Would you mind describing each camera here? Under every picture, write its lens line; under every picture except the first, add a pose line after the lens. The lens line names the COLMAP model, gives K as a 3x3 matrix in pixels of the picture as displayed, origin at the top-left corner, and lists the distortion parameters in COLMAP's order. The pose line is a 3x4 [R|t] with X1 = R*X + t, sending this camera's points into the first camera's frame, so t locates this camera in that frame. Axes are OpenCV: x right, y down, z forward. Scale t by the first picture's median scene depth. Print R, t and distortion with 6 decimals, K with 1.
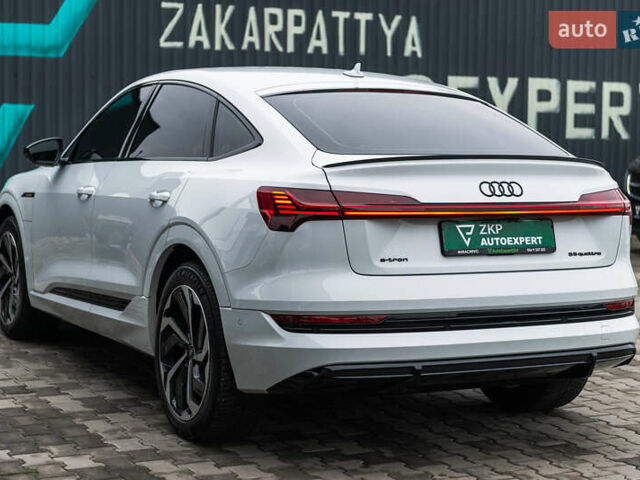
lens RADIAL K [[1405.4, 0, 320.0], [0, 1405.4, 240.0], [0, 0, 1]] dist [0.016942, -0.222184]
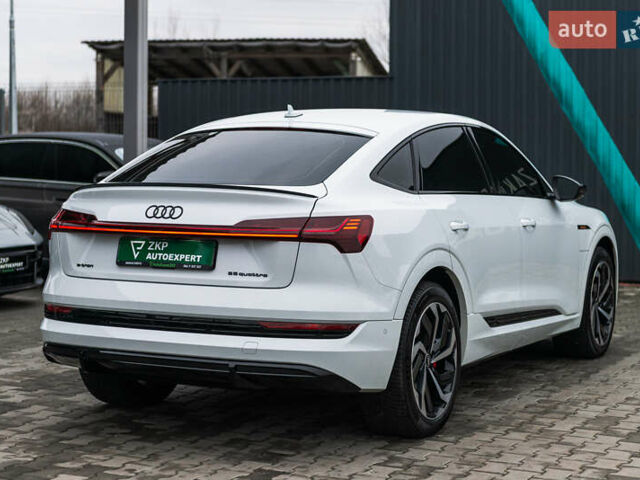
lens RADIAL K [[1355.1, 0, 320.0], [0, 1355.1, 240.0], [0, 0, 1]] dist [-0.002093, -0.157105]
pose [[0.583611, 0.041735, -0.810960, 1.117293], [-0.061312, 0.998092, 0.007242, -0.029126], [0.809715, 0.045495, 0.585057, 0.445207]]
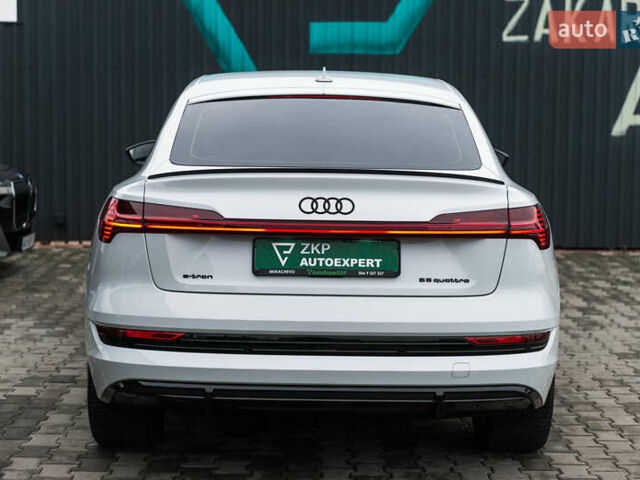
lens RADIAL K [[1405.4, 0, 320.0], [0, 1405.4, 240.0], [0, 0, 1]] dist [0.016942, -0.222184]
pose [[0.892093, 0.041040, -0.449983, 0.539081], [-0.037025, 0.999157, 0.017725, -0.029826], [0.450332, 0.000849, 0.892861, 0.174956]]
